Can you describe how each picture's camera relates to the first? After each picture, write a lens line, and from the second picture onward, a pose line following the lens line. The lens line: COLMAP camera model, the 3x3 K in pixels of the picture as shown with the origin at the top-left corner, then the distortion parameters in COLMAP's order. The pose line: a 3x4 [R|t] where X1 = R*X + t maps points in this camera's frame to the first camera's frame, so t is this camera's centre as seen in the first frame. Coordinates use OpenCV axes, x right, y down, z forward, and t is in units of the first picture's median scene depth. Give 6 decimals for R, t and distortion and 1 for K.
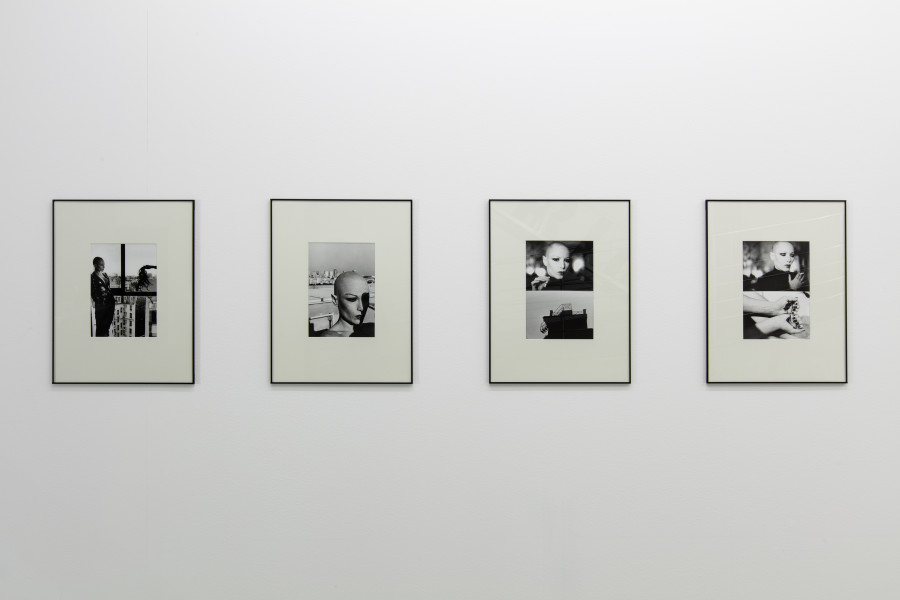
lens RADIAL K [[934.3, 0, 450.0], [0, 934.3, 300.0], [0, 0, 1]] dist [-0.030223, -0.009454]
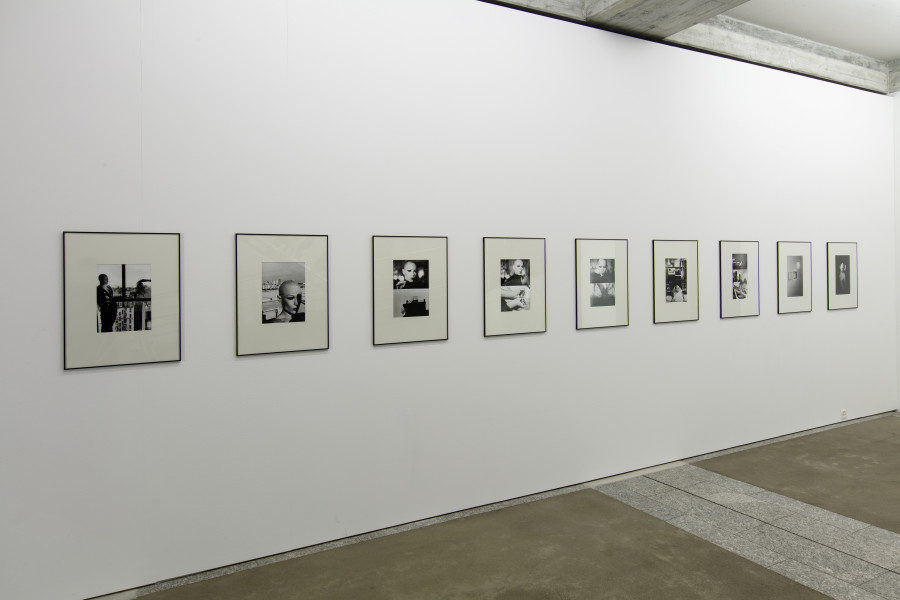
lens RADIAL K [[589.9, 0, 450.1], [0, 589.9, 267.4], [0, 0, 1]] dist [0.000270, -0.000079]
pose [[0.886375, -0.012757, 0.462792, -0.326337], [0.036719, 0.998408, -0.042806, -0.000073], [-0.461509, 0.054936, 0.885433, -0.007226]]
